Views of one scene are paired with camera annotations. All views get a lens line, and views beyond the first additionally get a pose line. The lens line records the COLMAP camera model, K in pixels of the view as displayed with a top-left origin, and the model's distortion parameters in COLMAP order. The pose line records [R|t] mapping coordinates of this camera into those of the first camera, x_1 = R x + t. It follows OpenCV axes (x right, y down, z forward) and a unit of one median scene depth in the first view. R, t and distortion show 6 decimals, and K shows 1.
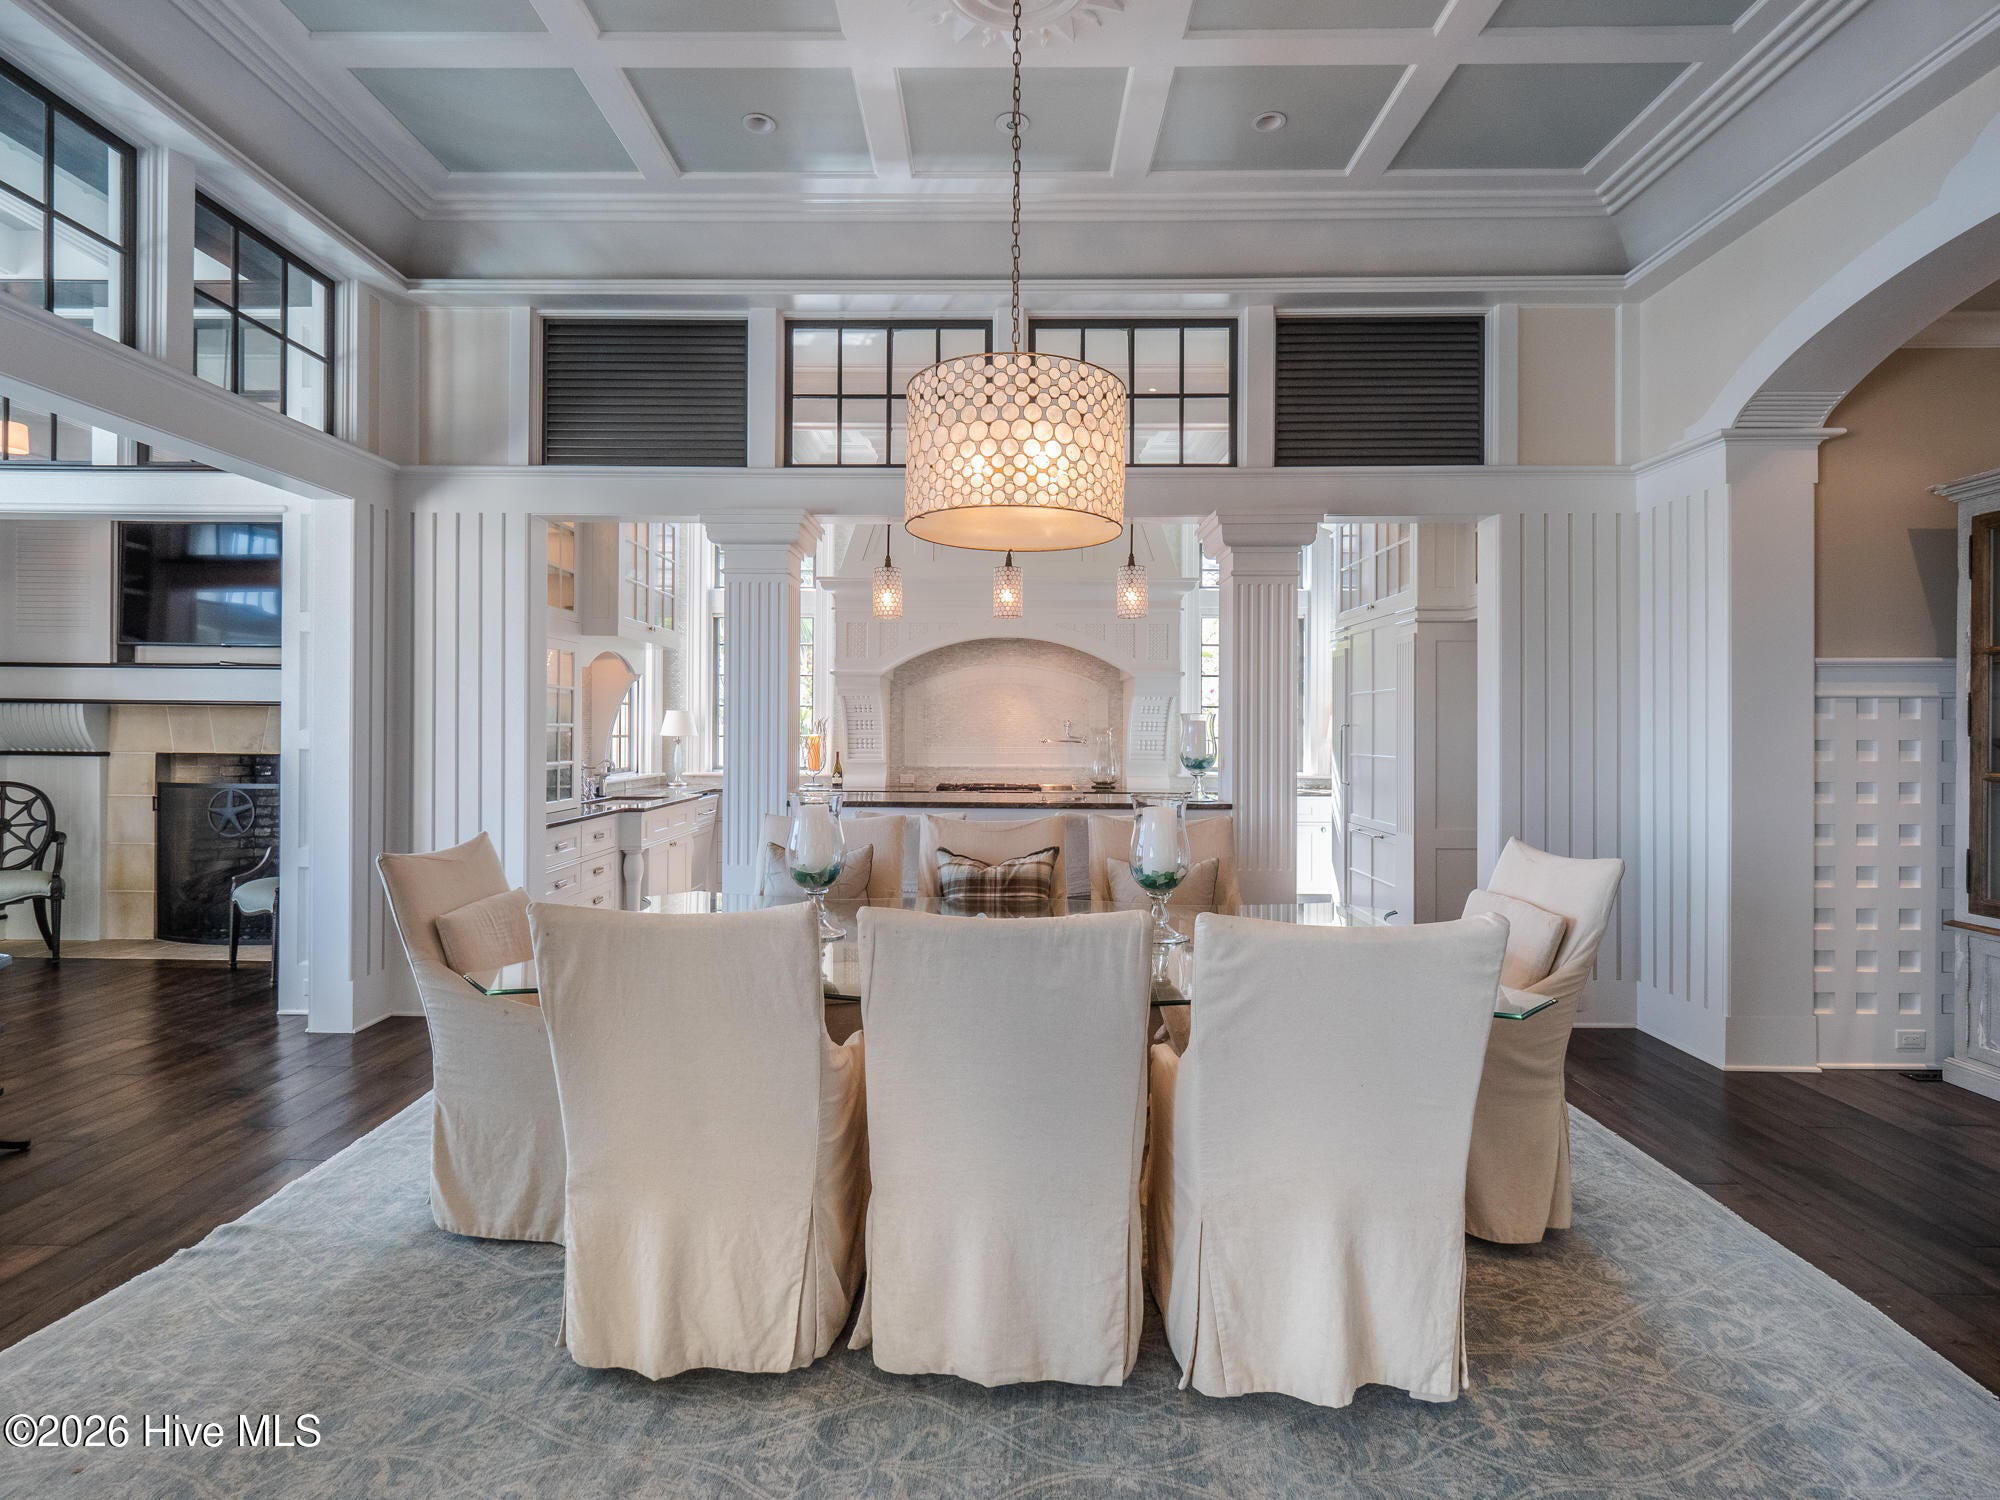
lens RADIAL K [[1008.2, 0, 1000.0], [0, 1008.2, 750.0], [0, 0, 1]] dist [0.001340, 0.000581]
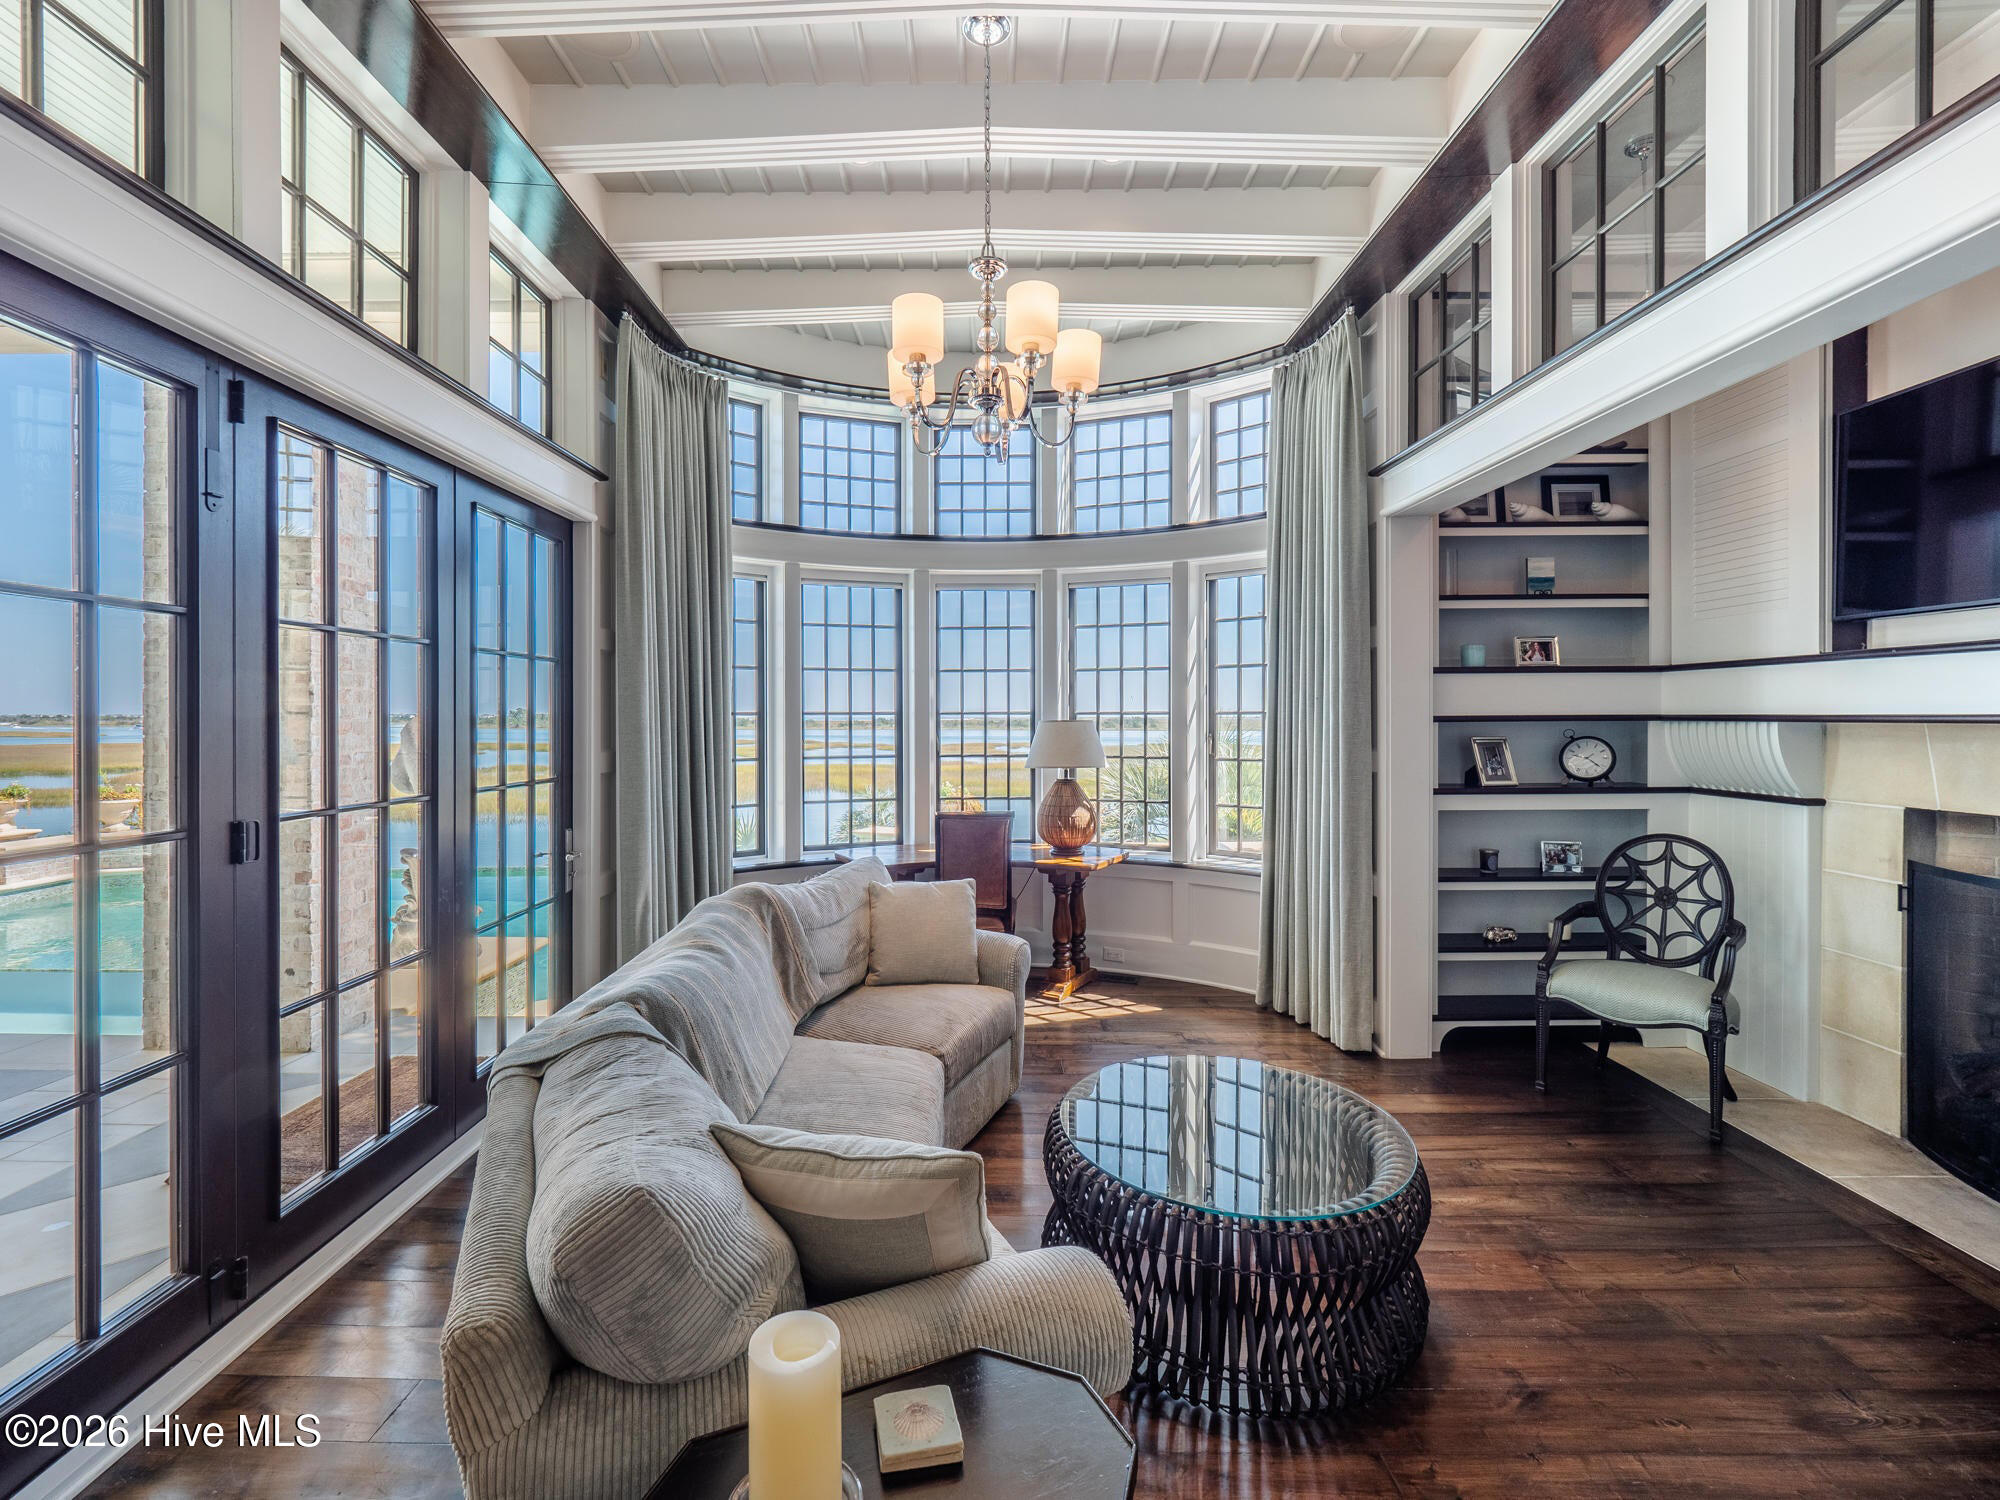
lens RADIAL K [[891.6, 0, 1001.8], [0, 891.6, 721.1], [0, 0, 1]] dist [0.003102, 0.000987]
pose [[0.033377, -0.006021, -0.999425, -0.359228], [-0.013660, 0.999886, -0.006480, -0.035109], [0.999349, 0.013868, 0.033291, 0.485692]]
